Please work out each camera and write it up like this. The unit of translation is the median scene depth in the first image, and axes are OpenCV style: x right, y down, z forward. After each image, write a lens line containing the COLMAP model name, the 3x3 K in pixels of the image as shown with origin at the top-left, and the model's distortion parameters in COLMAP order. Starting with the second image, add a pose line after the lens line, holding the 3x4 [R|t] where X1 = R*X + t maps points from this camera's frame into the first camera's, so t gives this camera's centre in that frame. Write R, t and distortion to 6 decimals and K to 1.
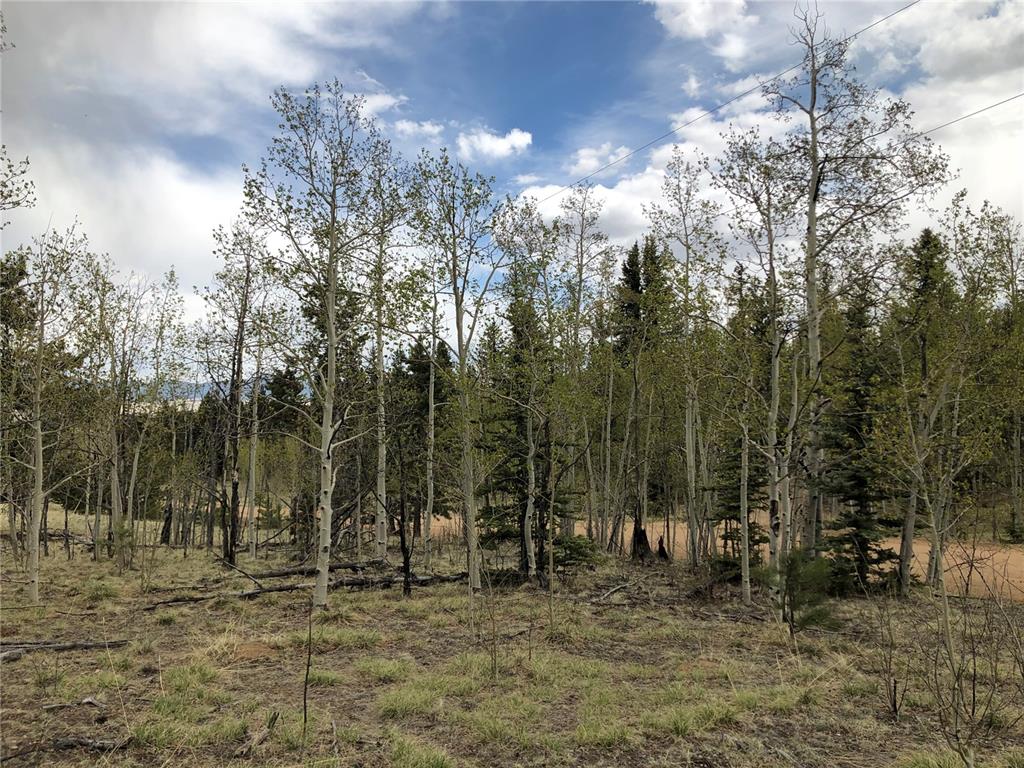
lens RADIAL K [[725.6, 0, 503.1], [0, 725.6, 385.0], [0, 0, 1]] dist [0.002255, -0.006626]
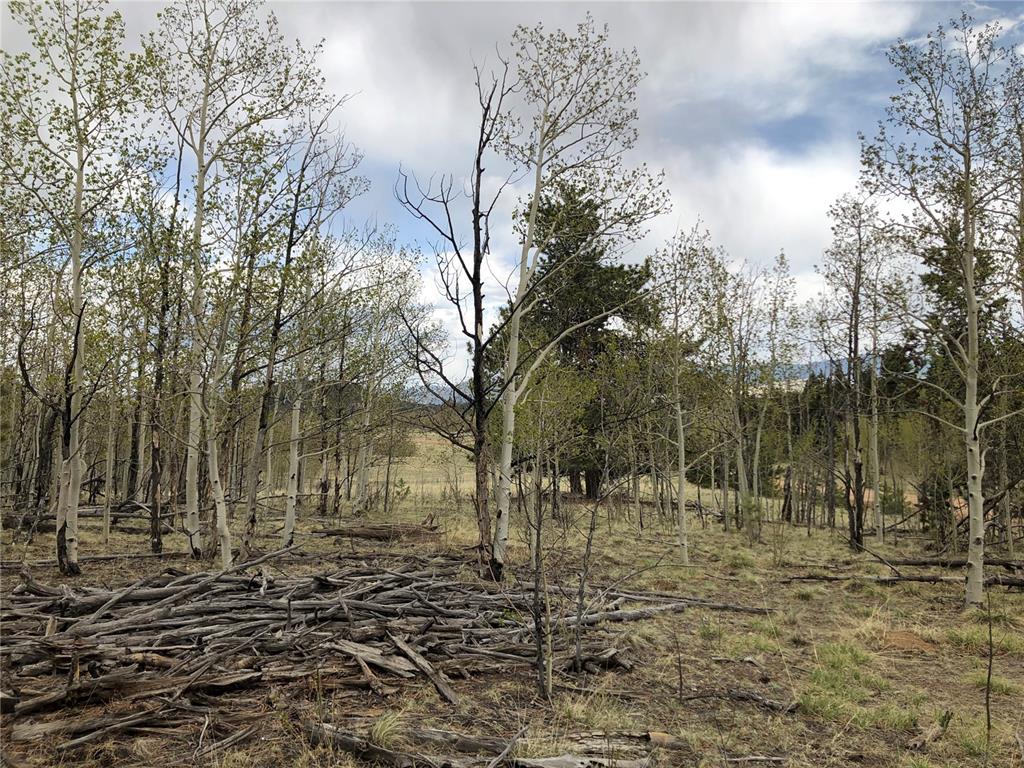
lens RADIAL K [[725.6, 0, 503.1], [0, 725.6, 385.0], [0, 0, 1]] dist [0.002255, -0.006626]
pose [[0.800242, -0.033539, -0.598739, -0.169878], [0.041441, 0.999141, -0.000580, 0.010974], [0.598244, -0.024349, 0.800944, -0.058361]]
